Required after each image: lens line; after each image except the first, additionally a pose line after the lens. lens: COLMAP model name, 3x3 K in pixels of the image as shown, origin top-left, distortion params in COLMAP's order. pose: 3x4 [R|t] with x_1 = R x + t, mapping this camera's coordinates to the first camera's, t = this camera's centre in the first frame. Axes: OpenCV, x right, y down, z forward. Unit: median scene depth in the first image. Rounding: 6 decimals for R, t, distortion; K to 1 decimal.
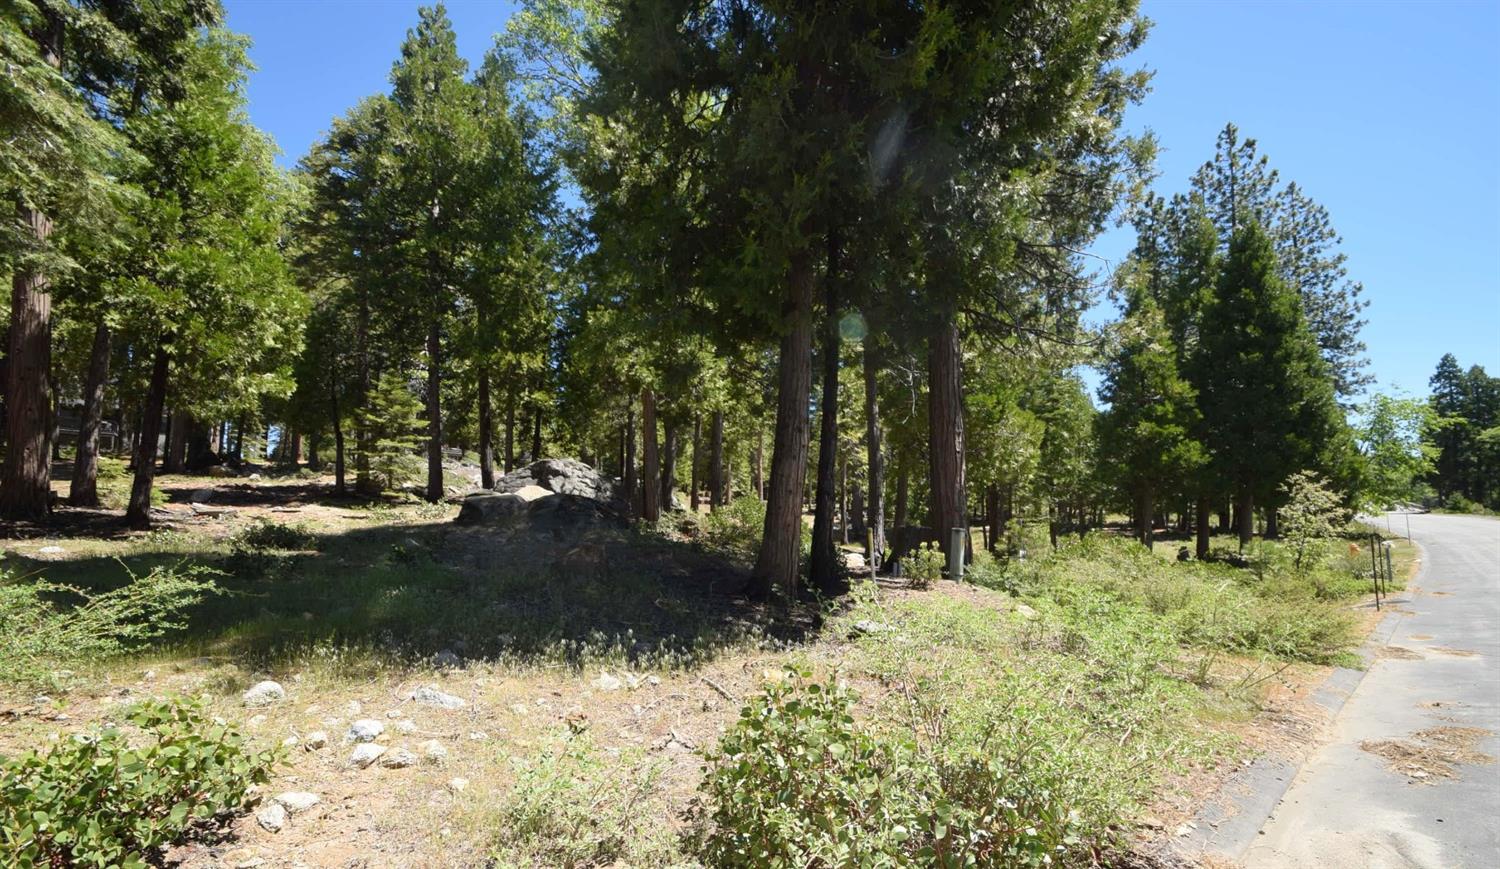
lens RADIAL K [[674.3, 0, 752.5], [0, 674.3, 506.2], [0, 0, 1]] dist [0.008607, -0.017731]
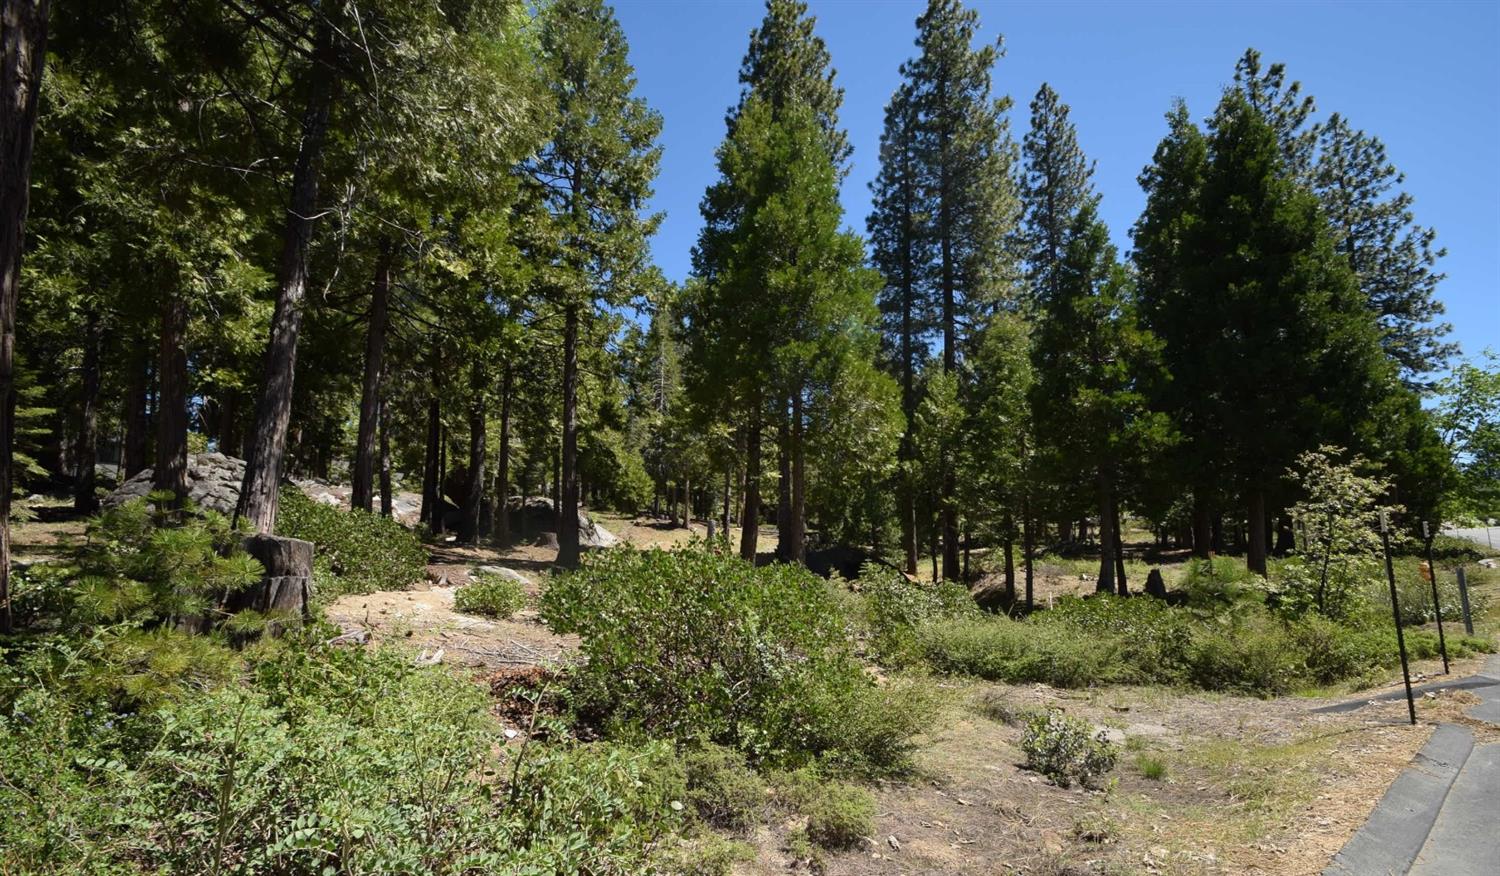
lens RADIAL K [[669.8, 0, 763.9], [0, 669.8, 505.7], [0, 0, 1]] dist [0.002348, -0.012459]
pose [[0.996535, -0.017011, -0.081422, 0.195392], [0.013239, 0.998824, -0.046638, 0.013593], [0.082120, 0.045398, 0.995588, 0.190631]]
